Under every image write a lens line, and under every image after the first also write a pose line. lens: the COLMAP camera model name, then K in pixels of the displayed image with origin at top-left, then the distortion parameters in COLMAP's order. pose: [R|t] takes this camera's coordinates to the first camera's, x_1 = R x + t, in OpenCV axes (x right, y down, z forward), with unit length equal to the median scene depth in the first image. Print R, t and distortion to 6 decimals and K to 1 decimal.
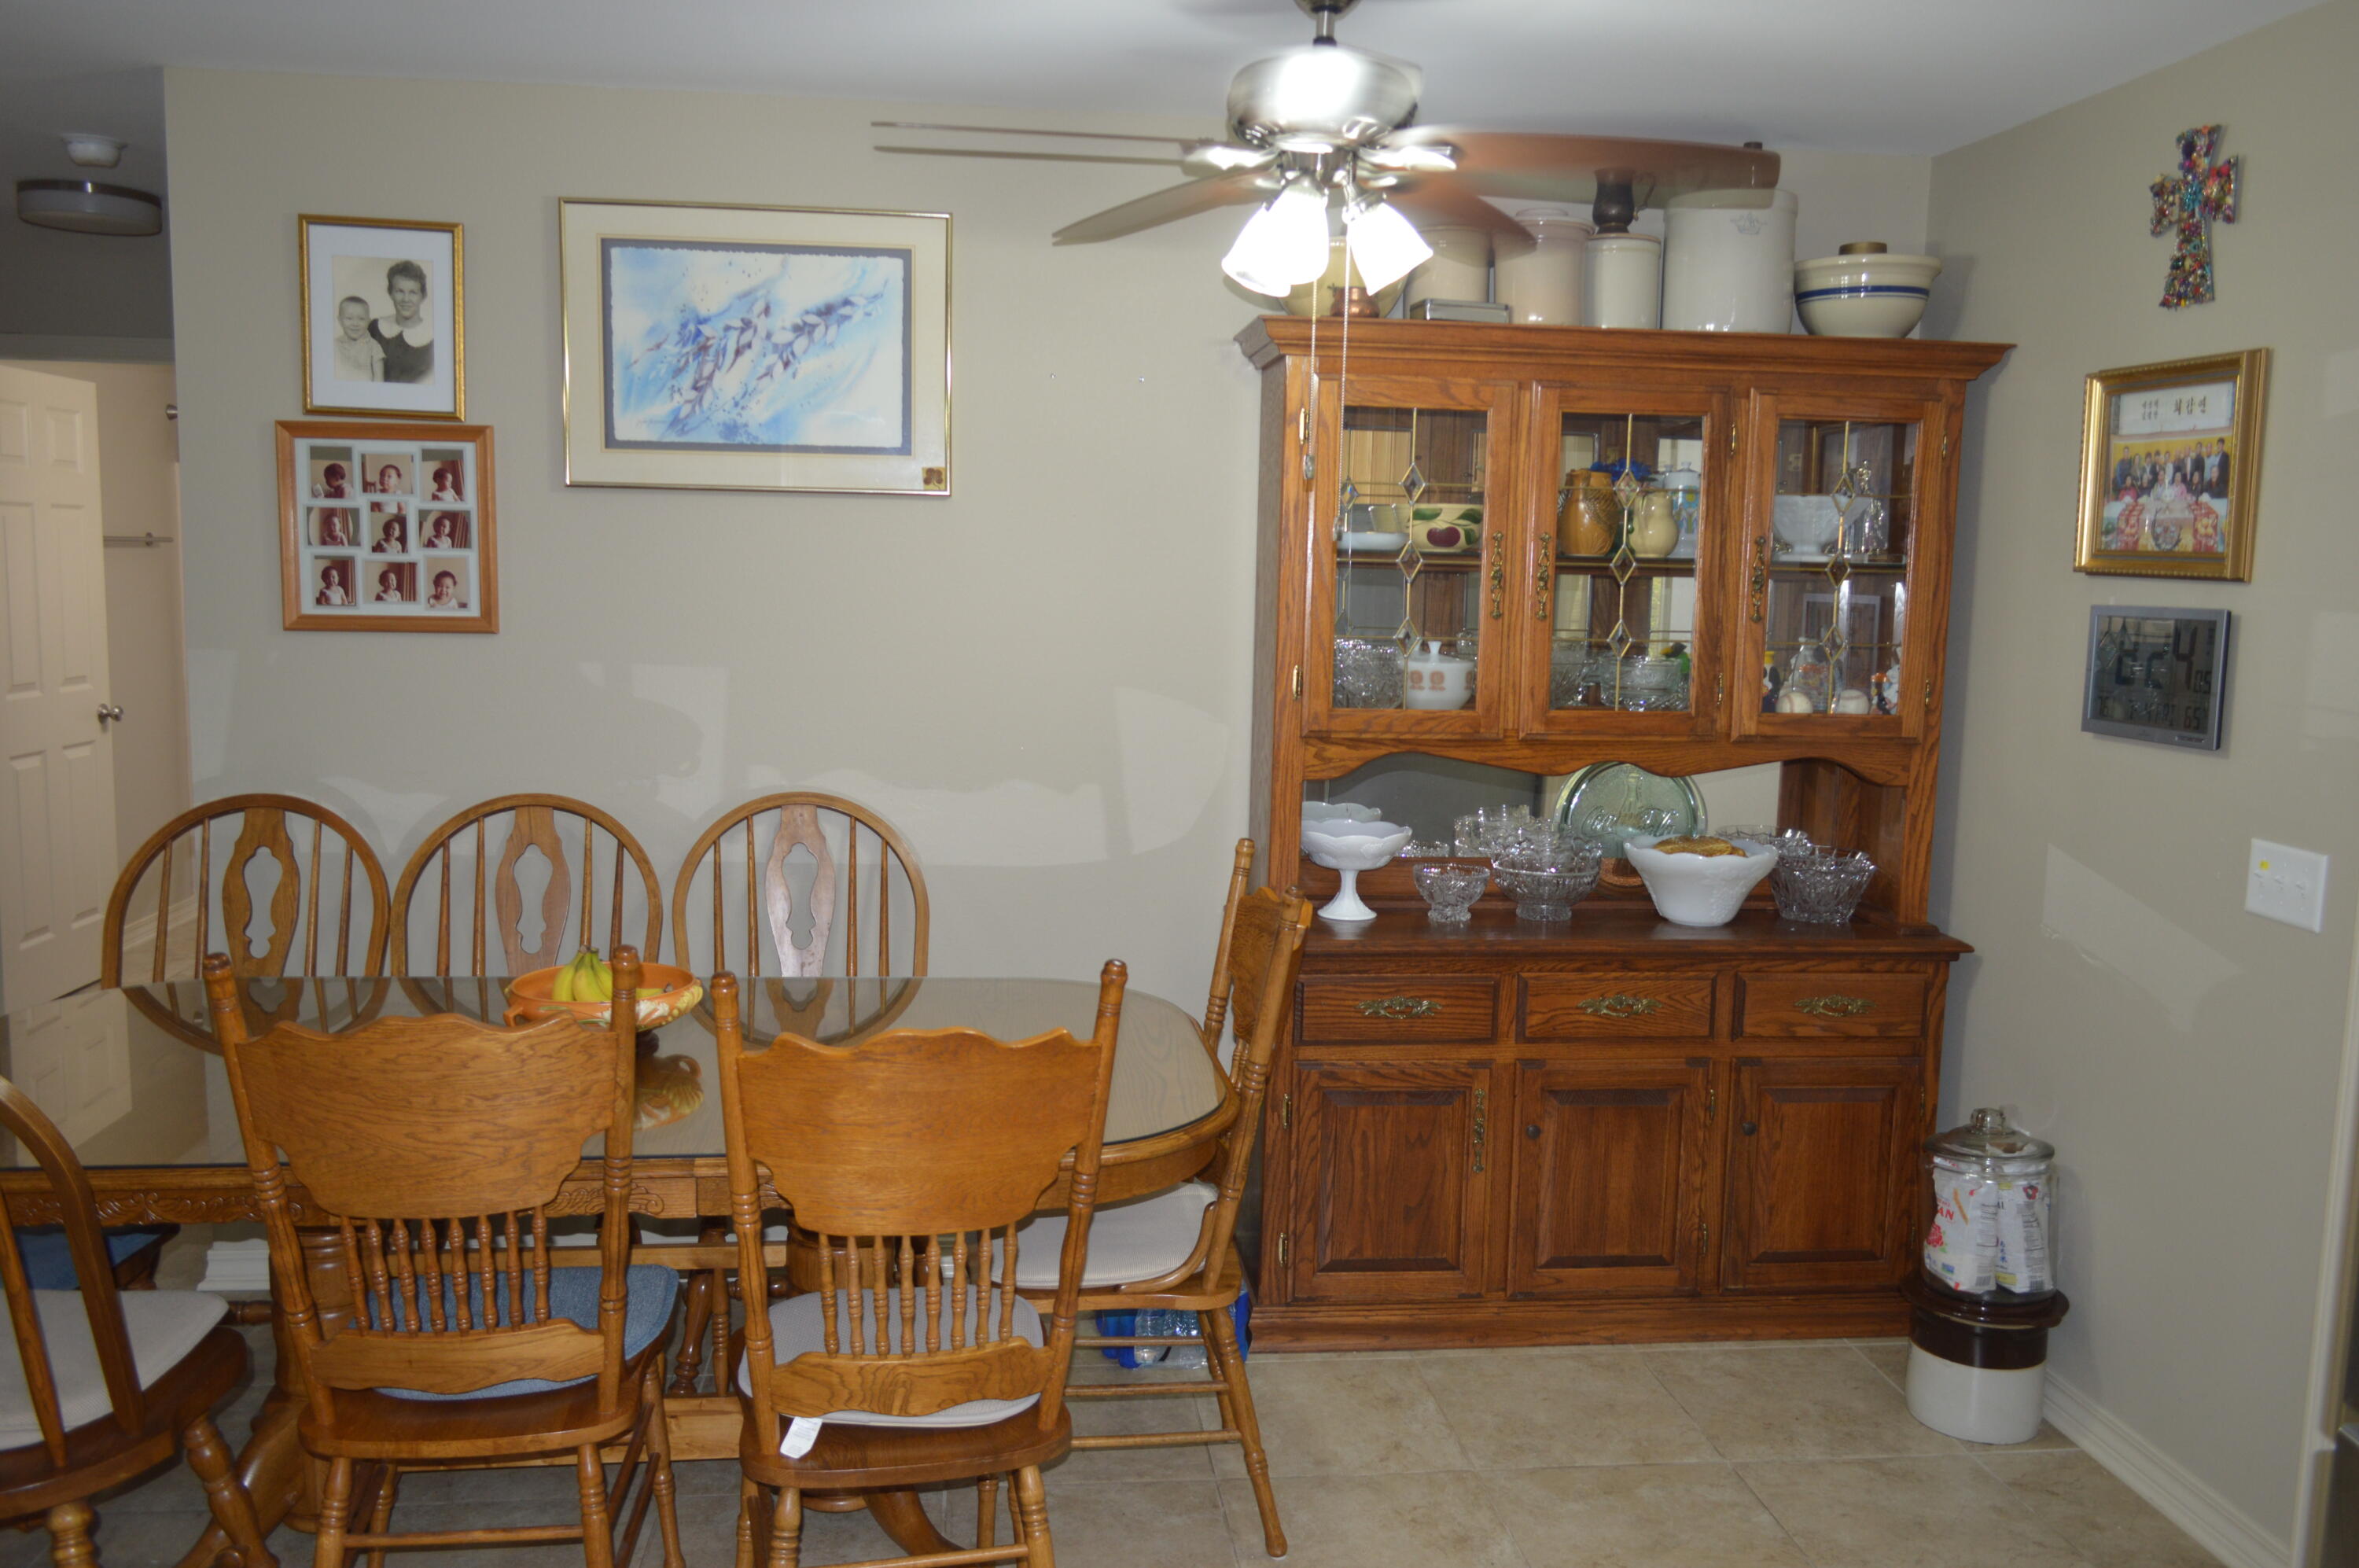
lens RADIAL K [[1842.8, 0, 1186.6], [0, 1842.8, 786.3], [0, 0, 1]] dist [-0.017690, 0.009447]
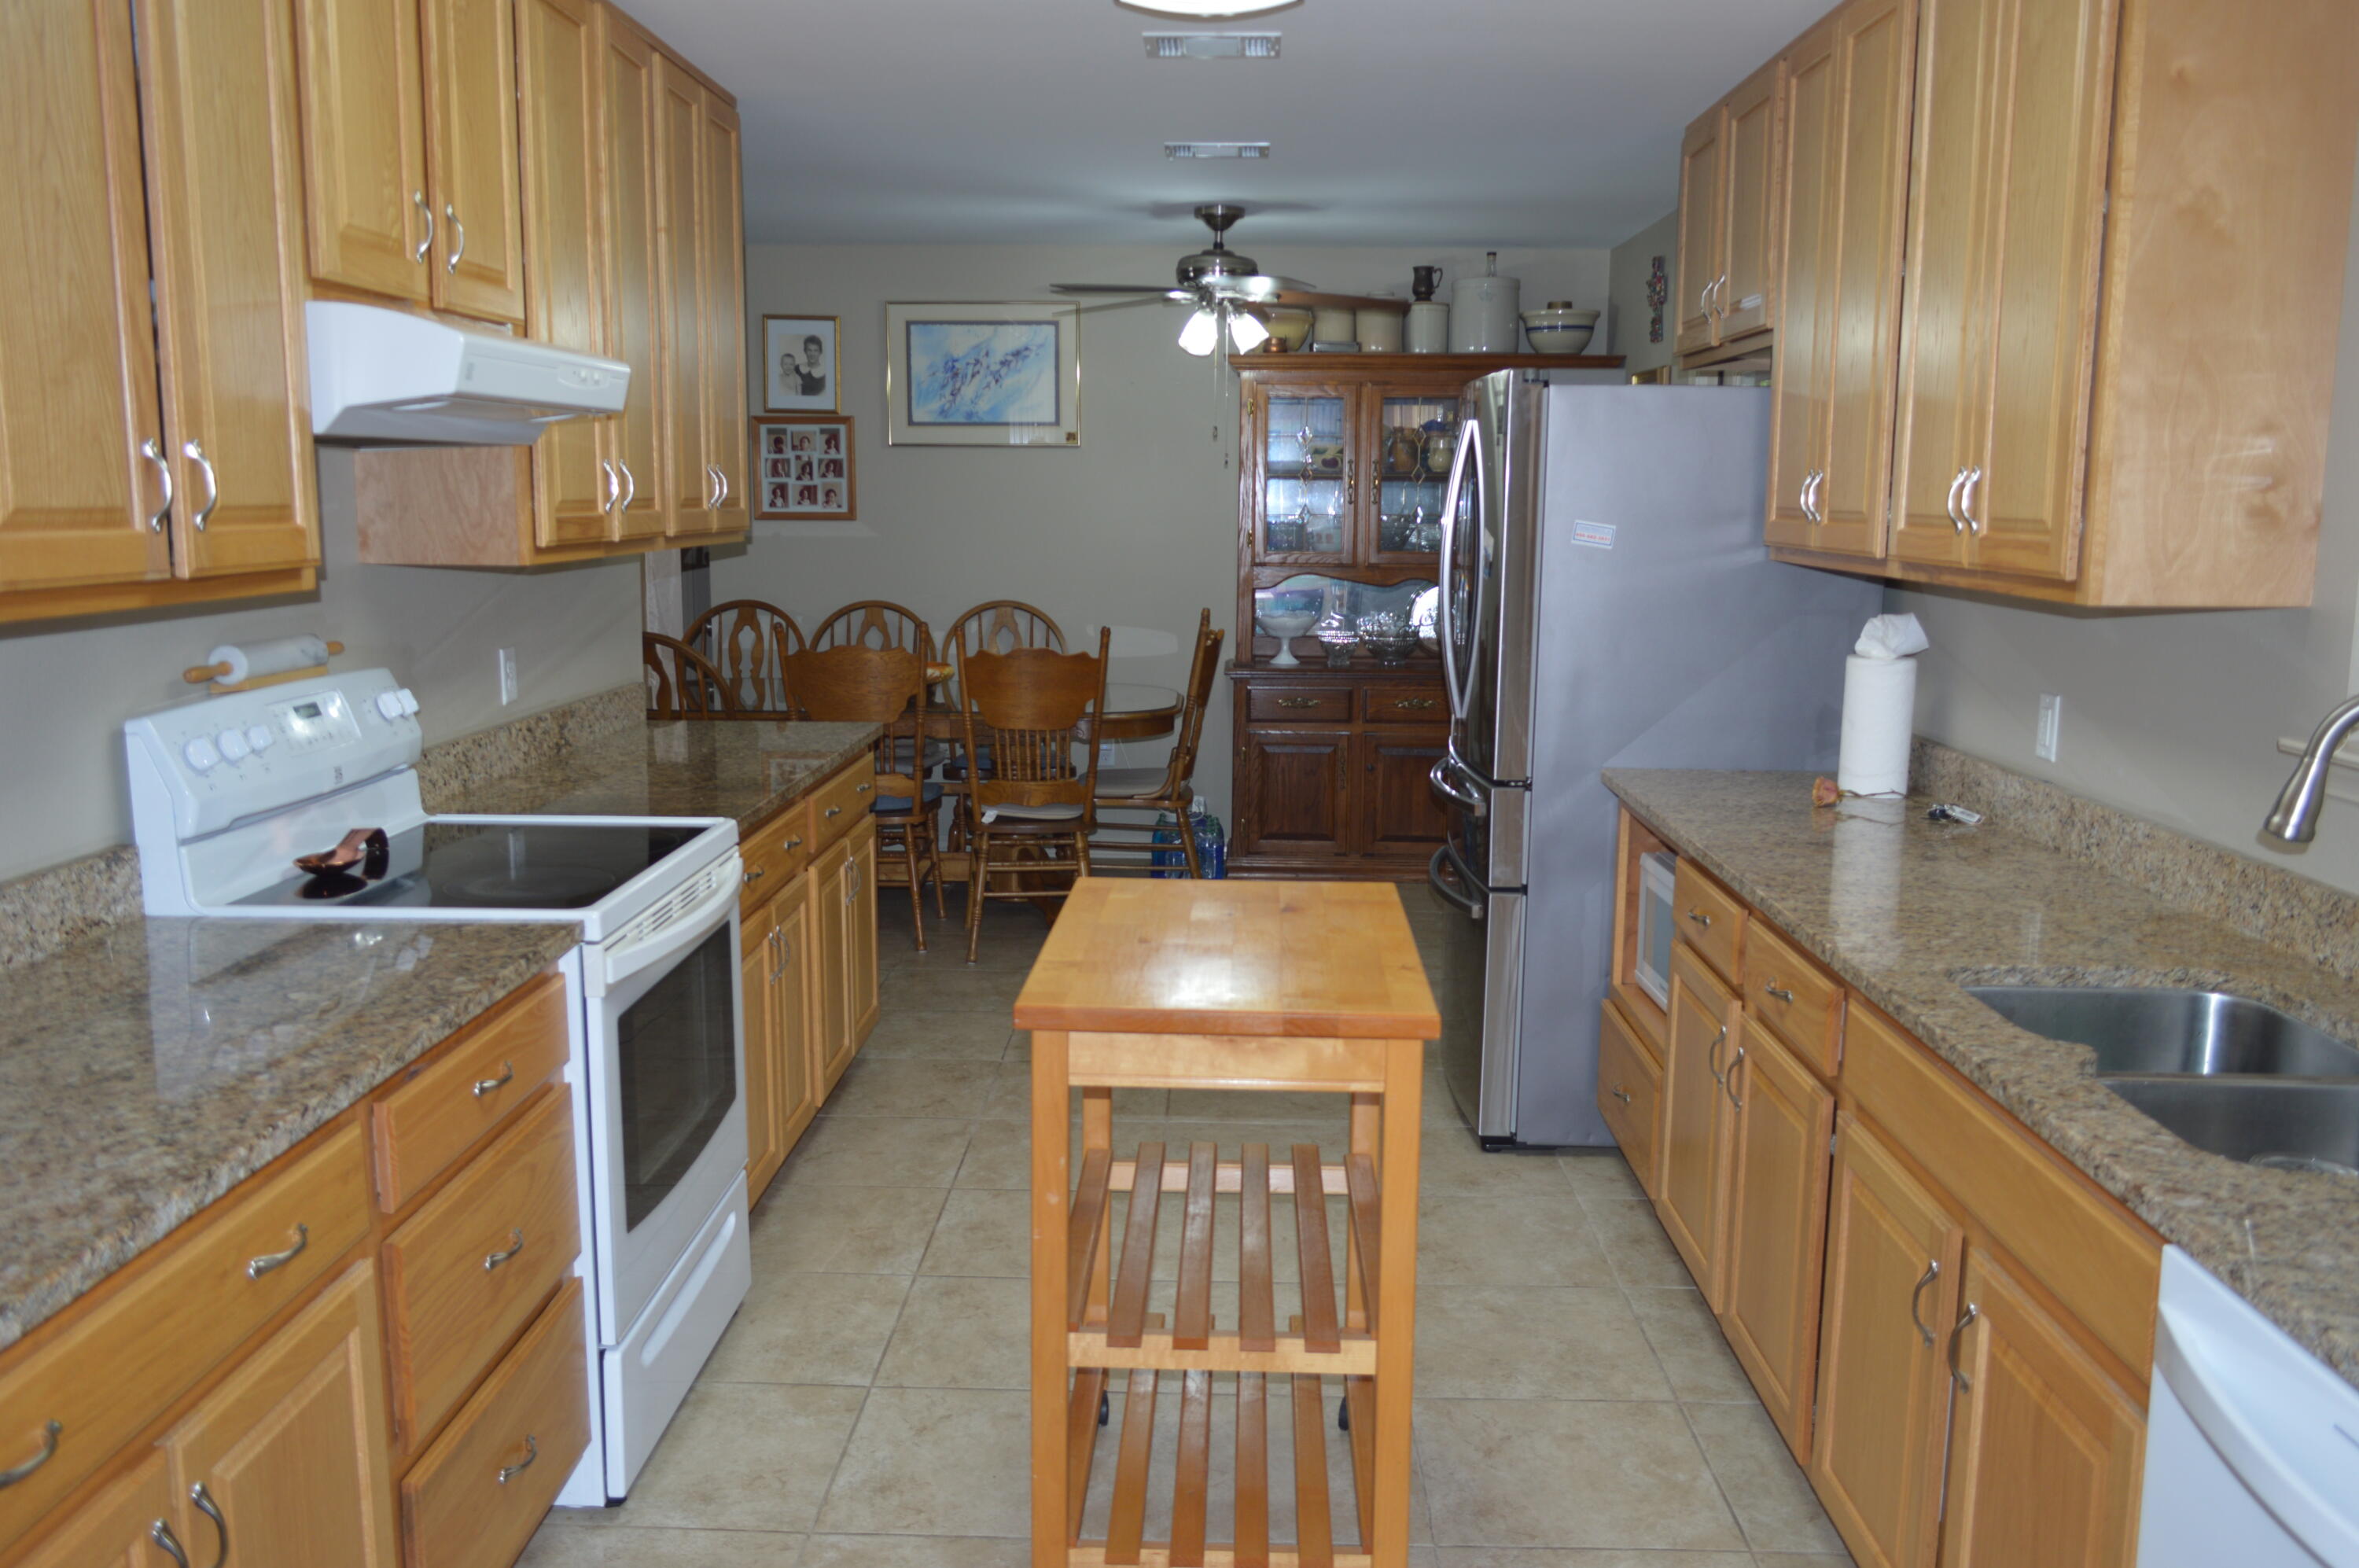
lens RADIAL K [[1842.8, 0, 1198.7], [0, 1842.8, 784.4], [0, 0, 1]] dist [-0.017690, 0.009447]
pose [[0.990912, 0.005248, -0.134413, 0.268339], [-0.001191, 0.999542, 0.030248, 0.145010], [0.134510, -0.029813, 0.990464, -0.953681]]
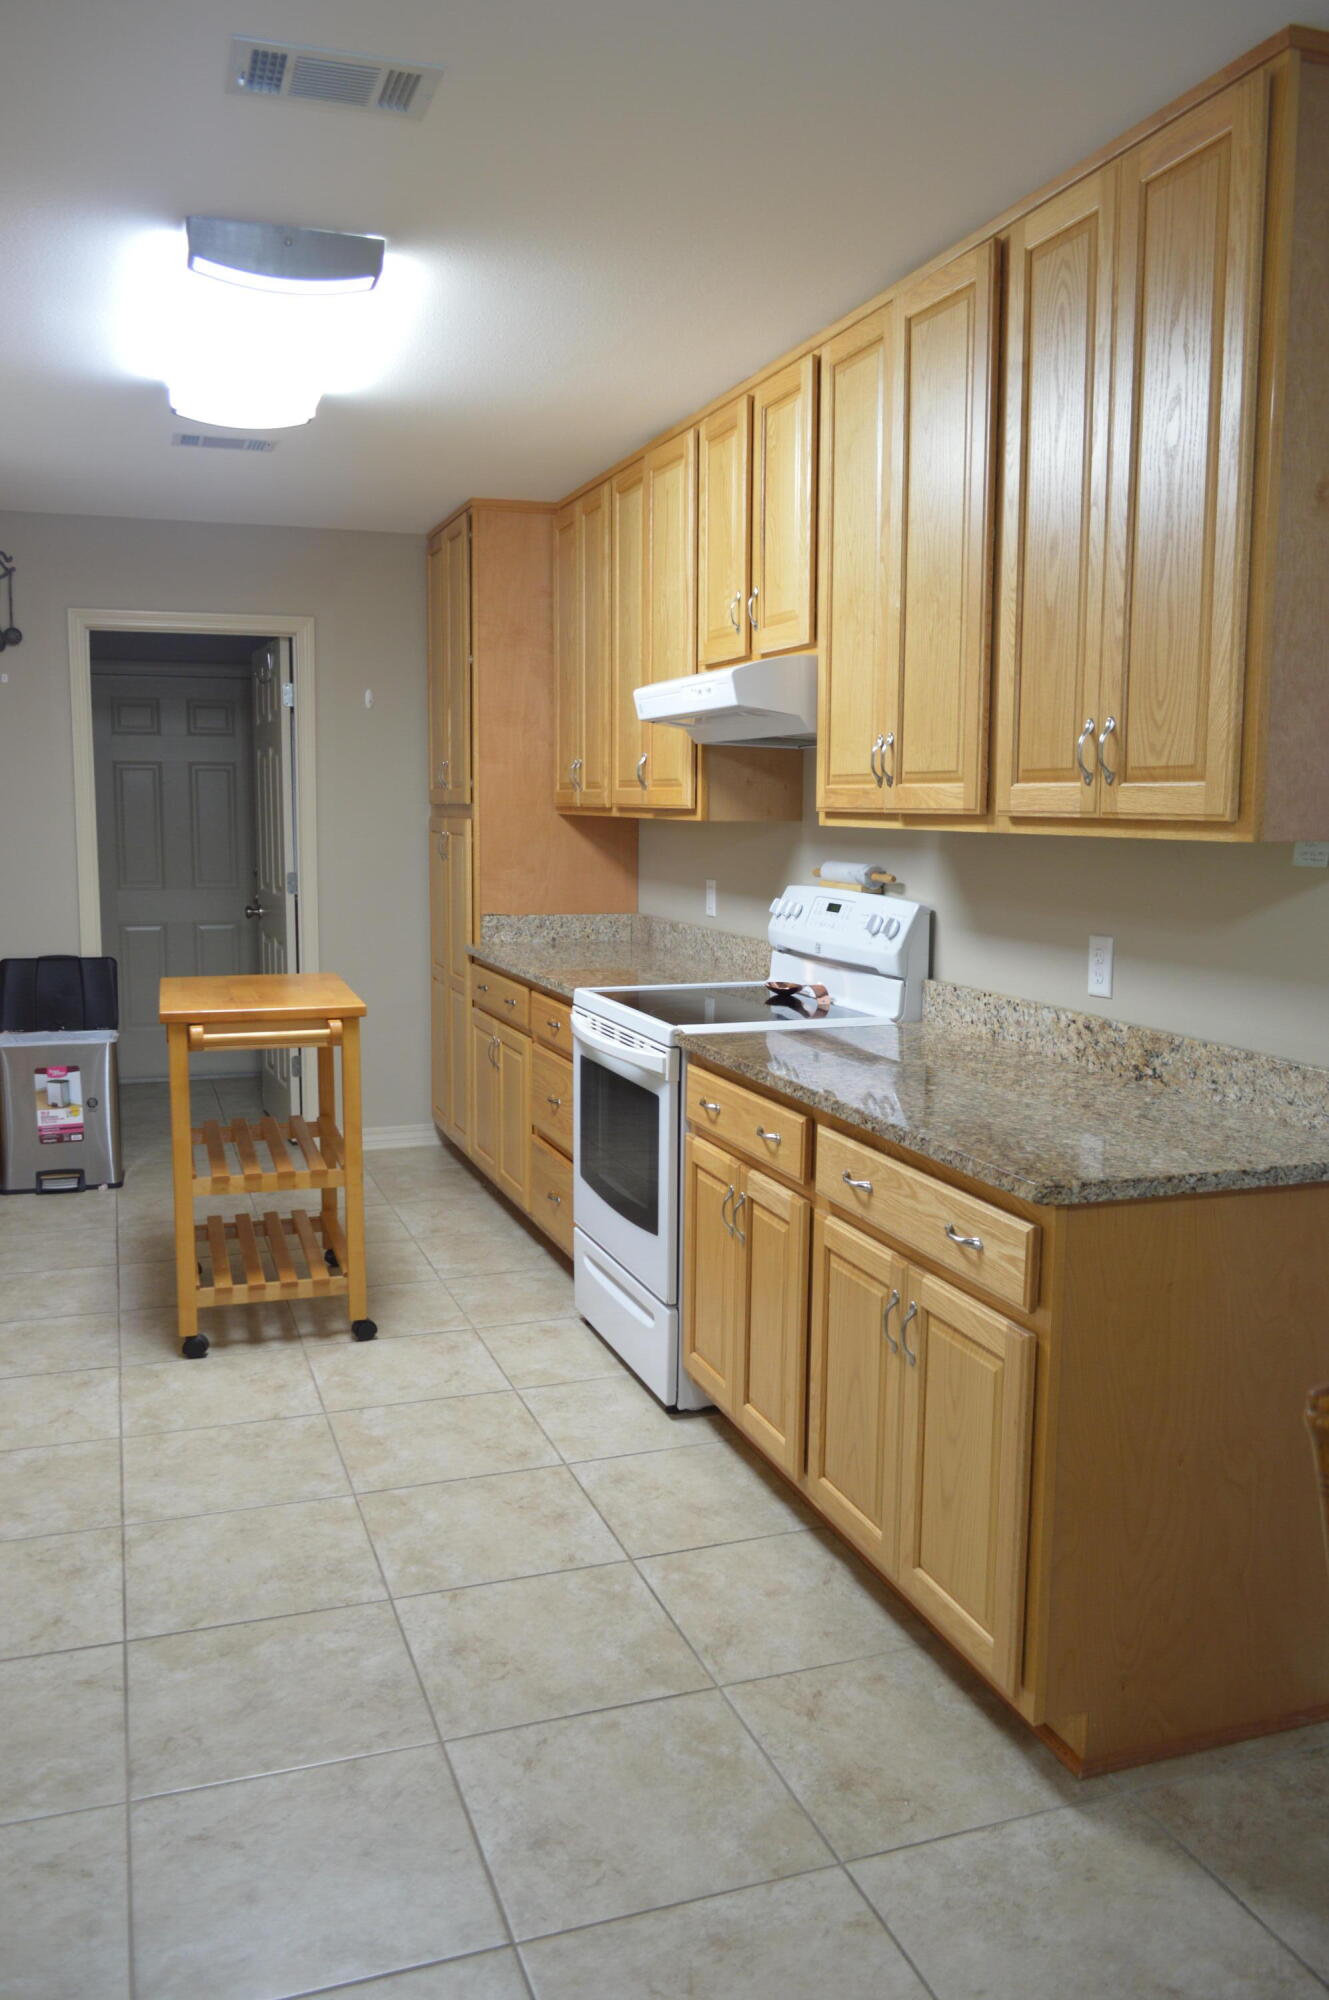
lens RADIAL K [[1562.4, 0, 661.1], [0, 1562.4, 1001.8], [0, 0, 1]] dist [-0.017690, 0.009447]
pose [[-0.974448, -0.000301, -0.224613, 0.143812], [-0.056595, 0.968063, 0.244235, -0.056188], [0.217366, 0.250706, -0.943344, 0.779675]]
